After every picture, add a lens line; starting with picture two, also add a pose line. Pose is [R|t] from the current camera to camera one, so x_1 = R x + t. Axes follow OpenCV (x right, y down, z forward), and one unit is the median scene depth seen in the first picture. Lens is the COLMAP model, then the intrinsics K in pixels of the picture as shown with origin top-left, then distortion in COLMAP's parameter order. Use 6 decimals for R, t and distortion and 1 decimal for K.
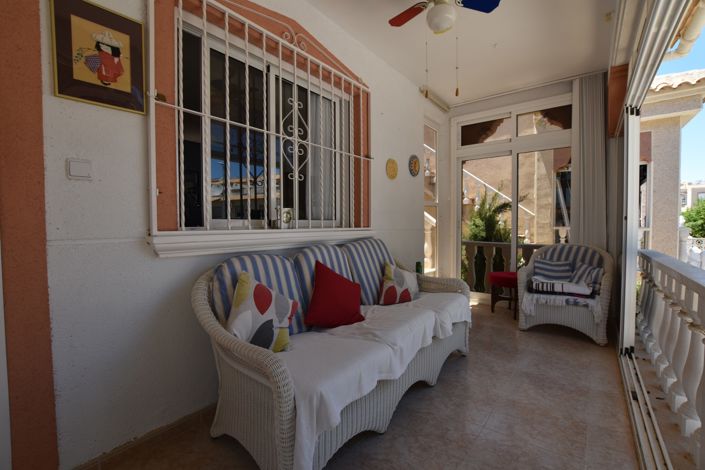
lens RADIAL K [[310.5, 0, 352.5], [0, 310.5, 235.0], [0, 0, 1]] dist [-0.037752, 0.006852]
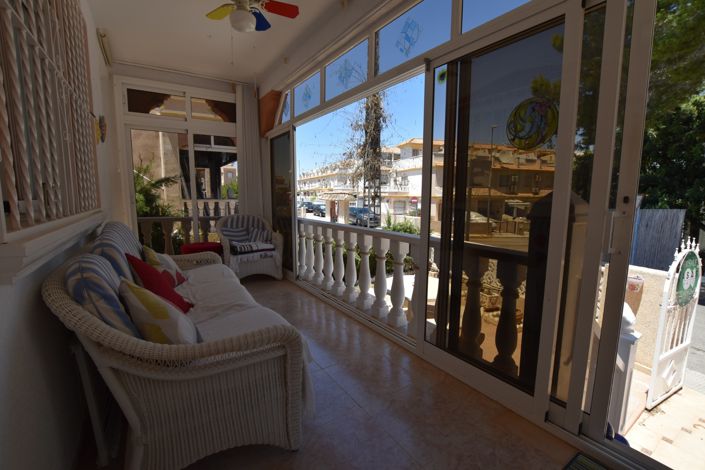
lens RADIAL K [[310.5, 0, 352.5], [0, 310.5, 235.0], [0, 0, 1]] dist [-0.037752, 0.006852]
pose [[0.314385, -0.116575, 0.942111, -0.409236], [0.027147, 0.993129, 0.113829, -0.021233], [-0.948907, -0.010211, 0.315389, 0.137543]]
